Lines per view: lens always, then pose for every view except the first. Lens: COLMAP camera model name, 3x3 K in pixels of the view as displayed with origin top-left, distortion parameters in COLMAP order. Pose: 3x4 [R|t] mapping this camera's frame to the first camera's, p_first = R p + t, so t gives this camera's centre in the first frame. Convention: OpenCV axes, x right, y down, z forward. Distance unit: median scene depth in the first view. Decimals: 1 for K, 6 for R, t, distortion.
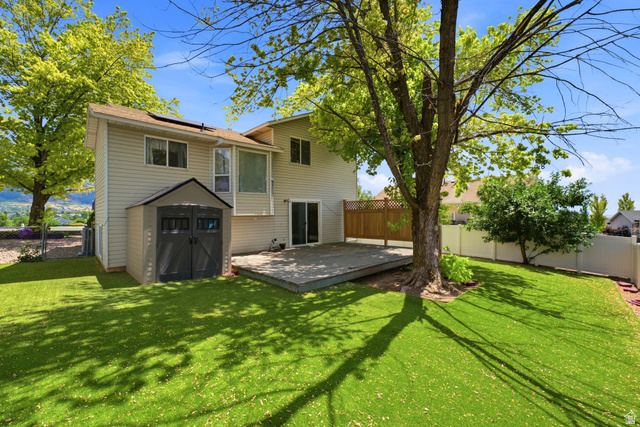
lens RADIAL K [[262.9, 0, 317.5], [0, 262.9, 212.6], [0, 0, 1]] dist [-0.008449, 0.000370]
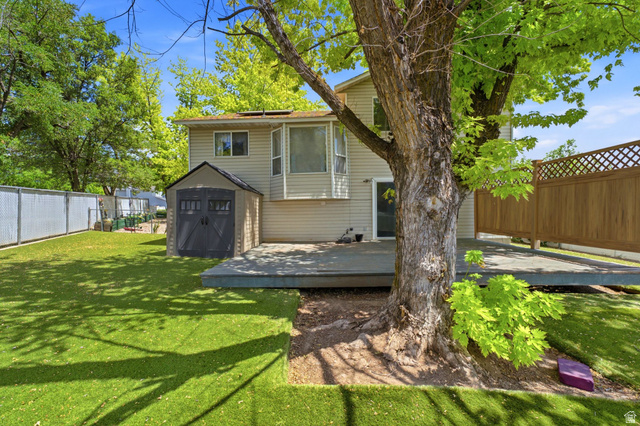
lens RADIAL K [[269.6, 0, 320.0], [0, 269.6, 213.0], [0, 0, 1]] dist [-0.059166, 0.032594]
pose [[0.712449, 0.001094, -0.701723, 0.380487], [0.014488, 0.999763, 0.016268, 0.040614], [0.701575, -0.021756, 0.712264, 0.356961]]
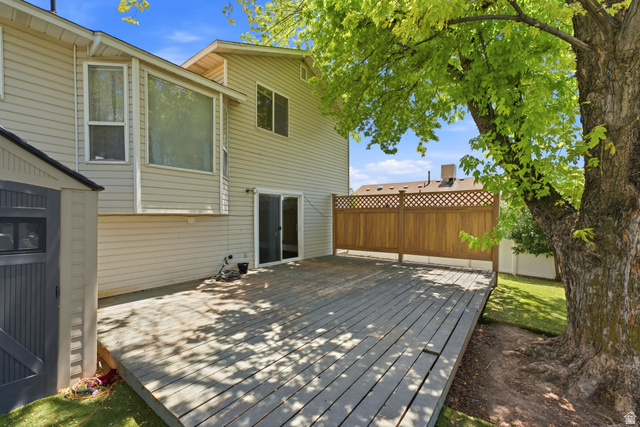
lens RADIAL K [[259.1, 0, 315.3], [0, 259.1, 223.9], [0, 0, 1]] dist [0.001738, 0.000237]
pose [[0.988986, 0.007026, 0.147843, -0.063815], [-0.011780, 0.999440, 0.031307, 0.010794], [-0.147540, -0.032704, 0.988515, 0.435126]]
